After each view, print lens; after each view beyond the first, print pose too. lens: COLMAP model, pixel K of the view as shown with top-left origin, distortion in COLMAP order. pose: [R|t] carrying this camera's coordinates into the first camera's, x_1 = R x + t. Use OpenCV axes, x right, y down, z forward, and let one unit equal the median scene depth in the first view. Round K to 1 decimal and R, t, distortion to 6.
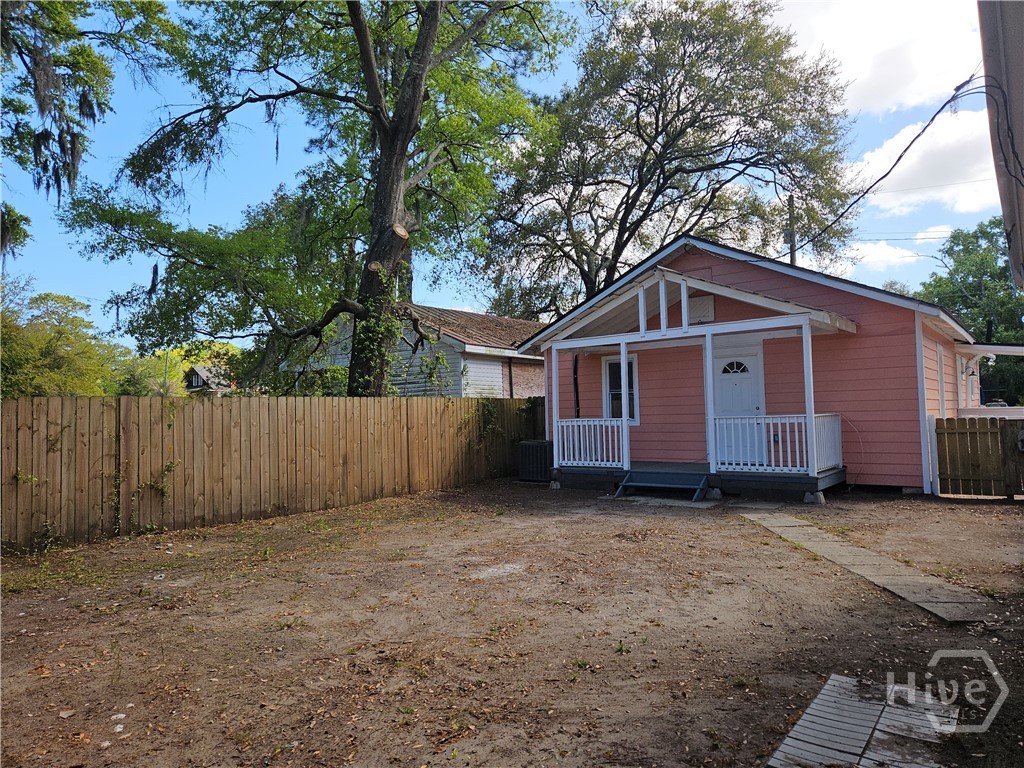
lens RADIAL K [[680.4, 0, 512.0], [0, 680.4, 384.0], [0, 0, 1]] dist [0.074133, -0.062906]
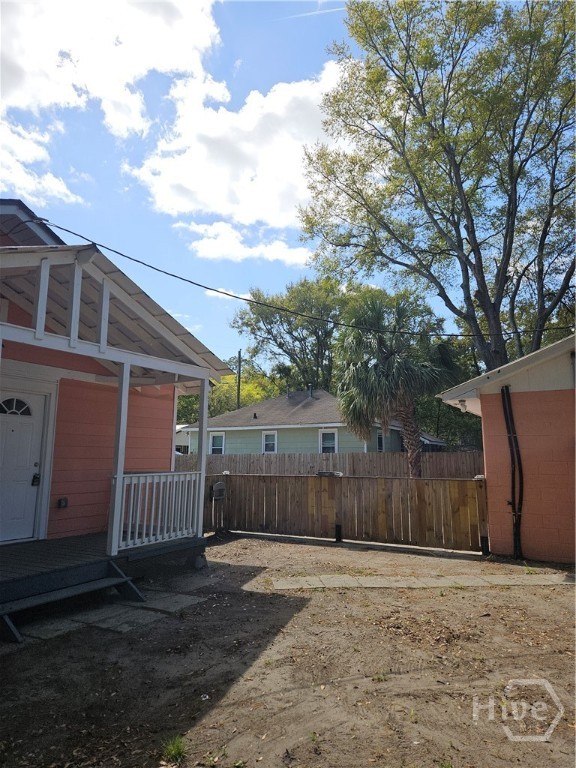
lens RADIAL K [[510.3, 0, 288.0], [0, 510.3, 384.0], [0, 0, 1]] dist [0.074133, -0.062906]
pose [[-0.124804, 0.167665, 0.977912, -0.252384], [-0.045251, 0.983631, -0.174421, 0.035320], [-0.991149, -0.066020, -0.115174, 0.781083]]
